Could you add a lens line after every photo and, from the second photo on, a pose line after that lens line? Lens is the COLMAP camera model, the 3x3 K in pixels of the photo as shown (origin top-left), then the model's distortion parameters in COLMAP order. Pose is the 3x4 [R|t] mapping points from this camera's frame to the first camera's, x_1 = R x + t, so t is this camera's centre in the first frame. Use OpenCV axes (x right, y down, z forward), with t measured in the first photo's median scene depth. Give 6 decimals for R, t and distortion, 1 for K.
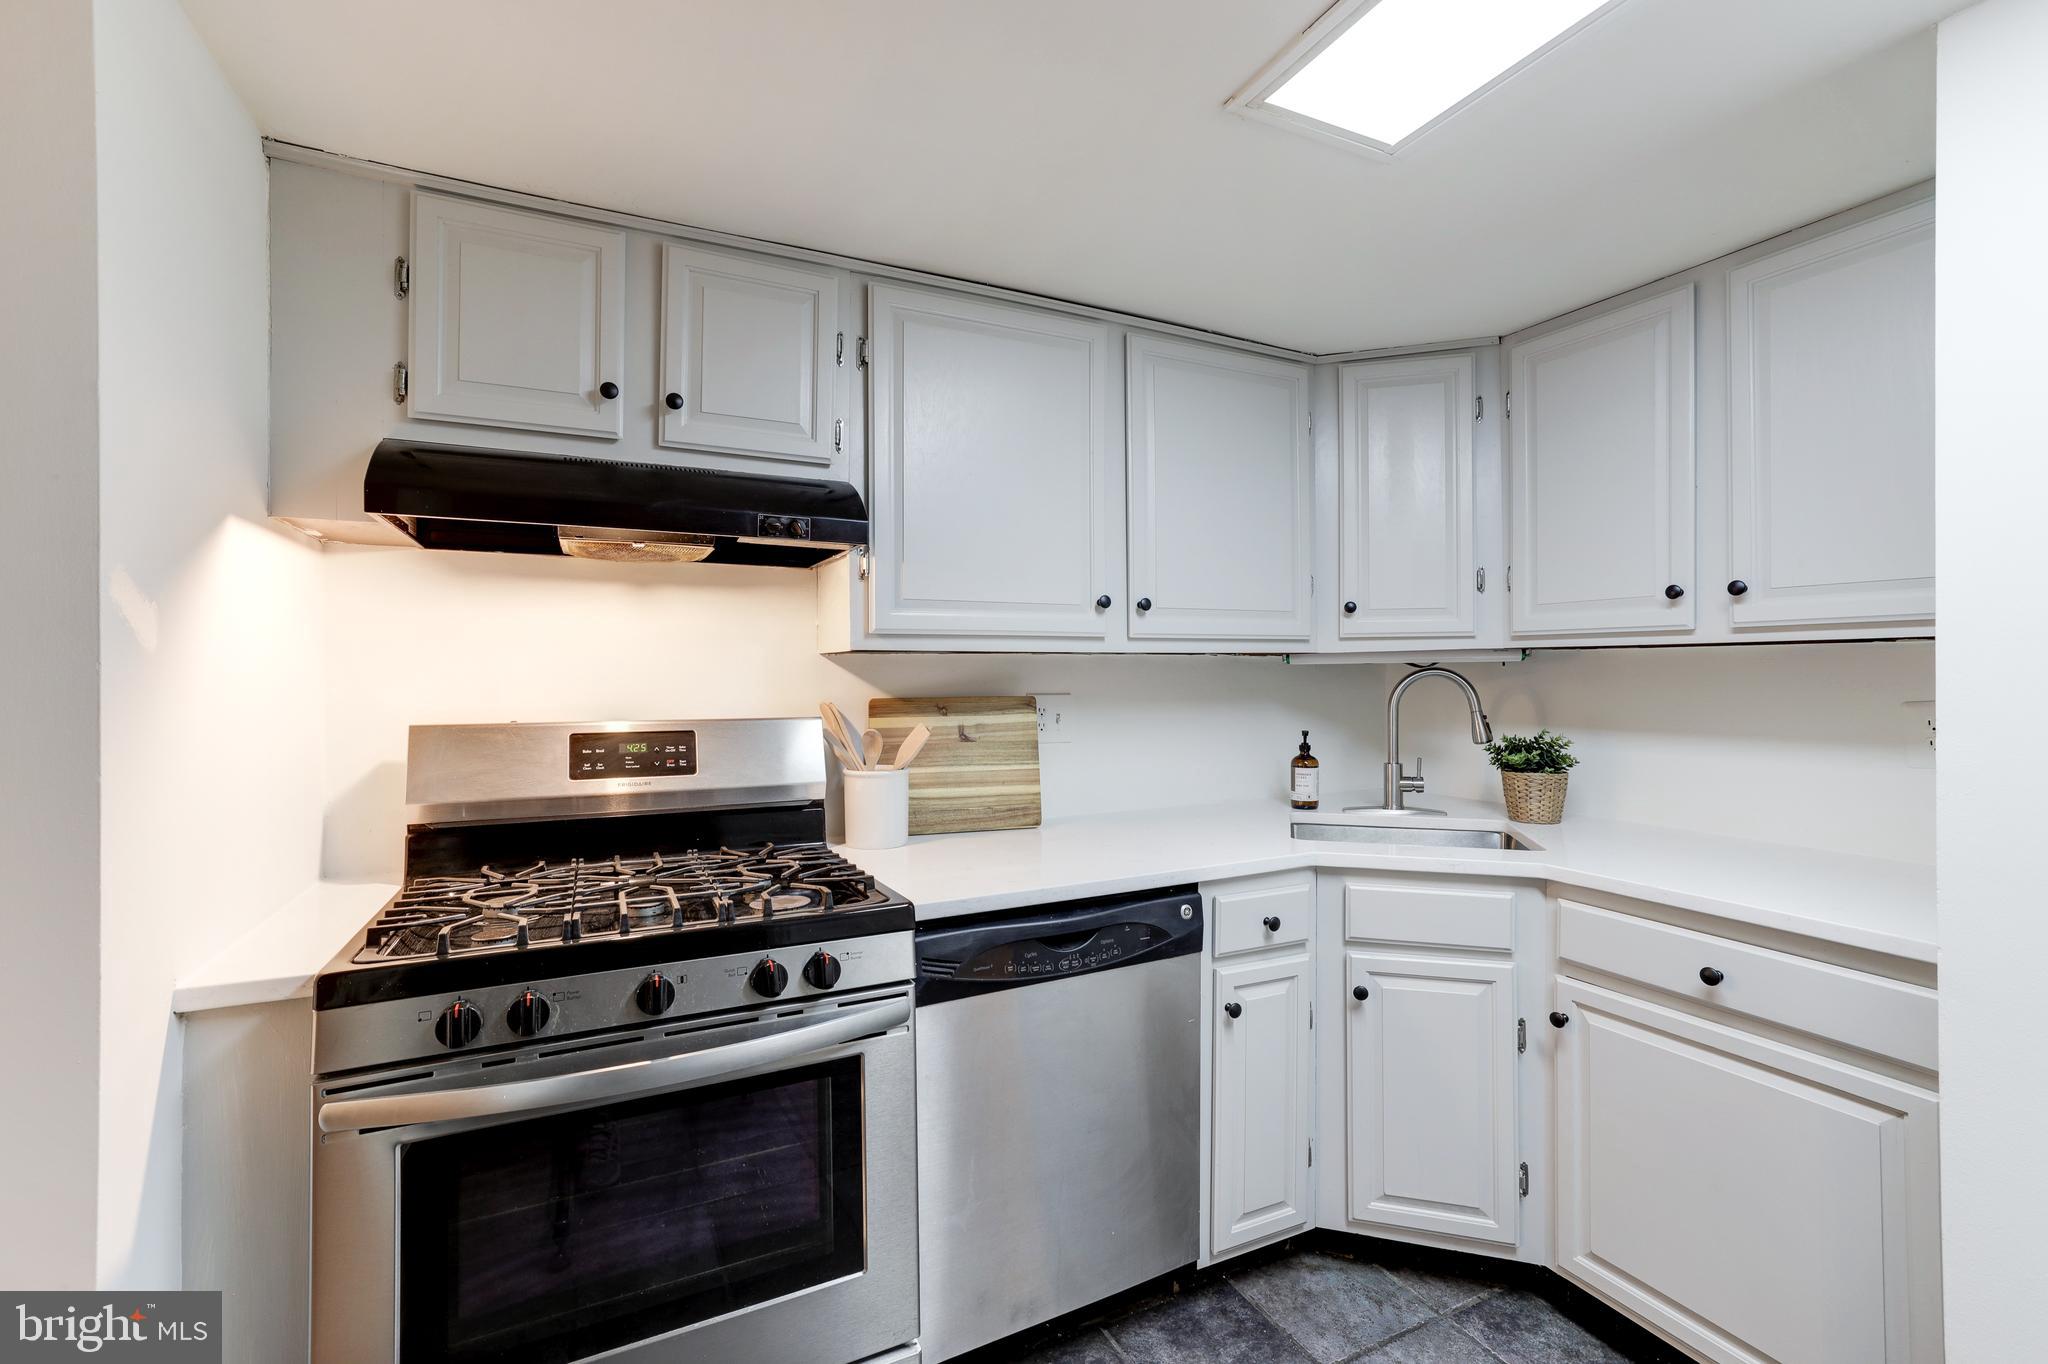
lens RADIAL K [[880.3, 0, 1024.1], [0, 880.3, 669.4], [0, 0, 1]] dist [-0.033159, 0.018624]
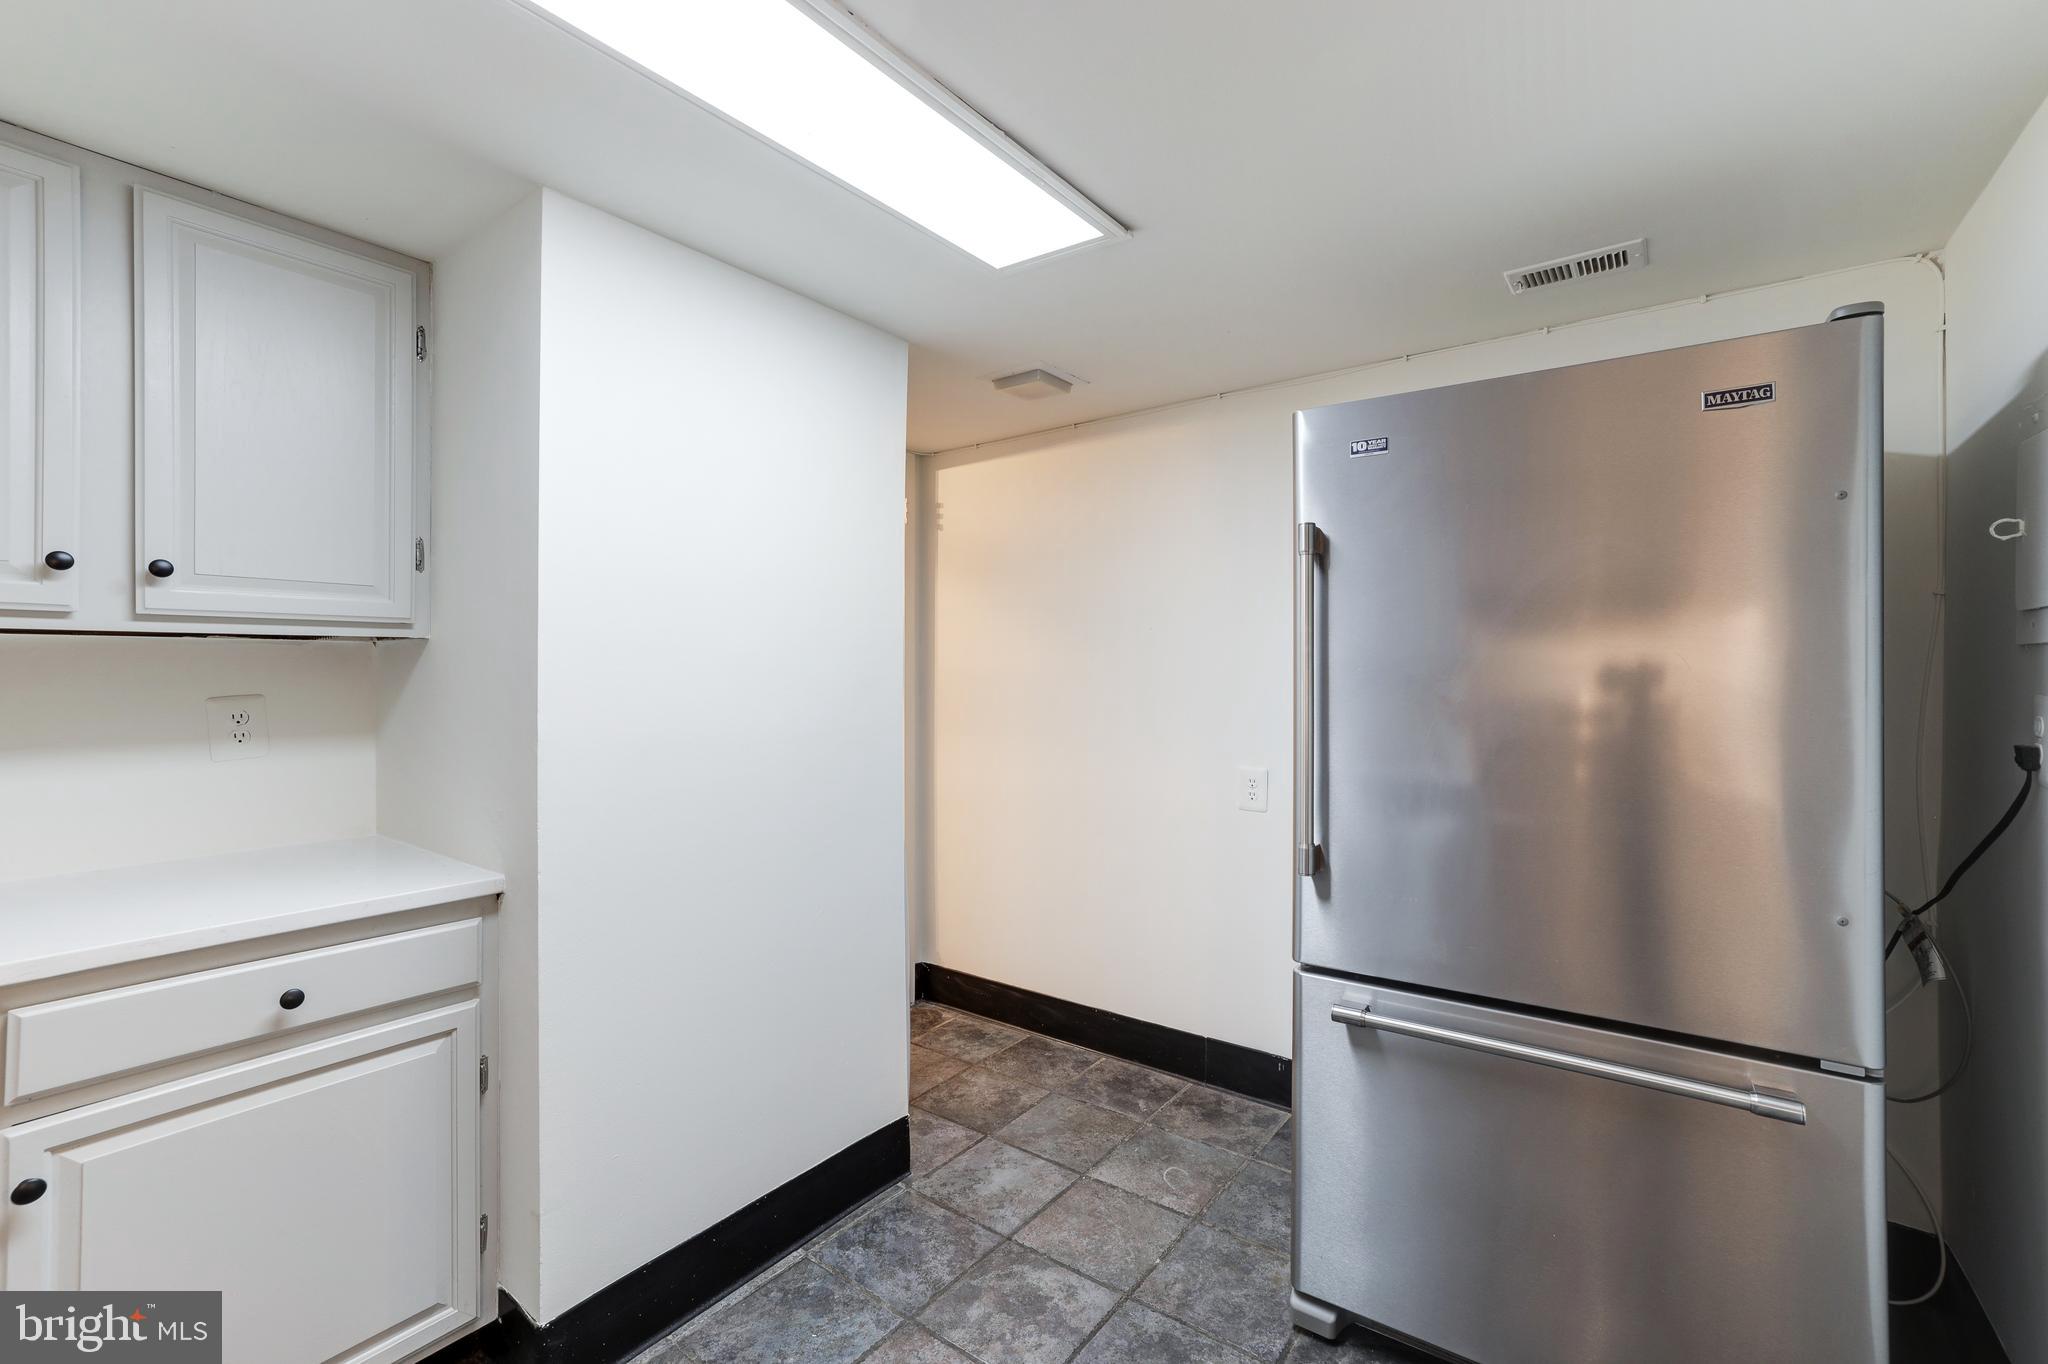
lens RADIAL K [[880.3, 0, 1024.1], [0, 880.3, 669.4], [0, 0, 1]] dist [-0.033159, 0.018624]
pose [[-0.454365, 0.005605, 0.890798, -0.308064], [-0.001068, 0.999976, -0.006837, 0.009786], [-0.890815, -0.004058, -0.454348, 0.597795]]
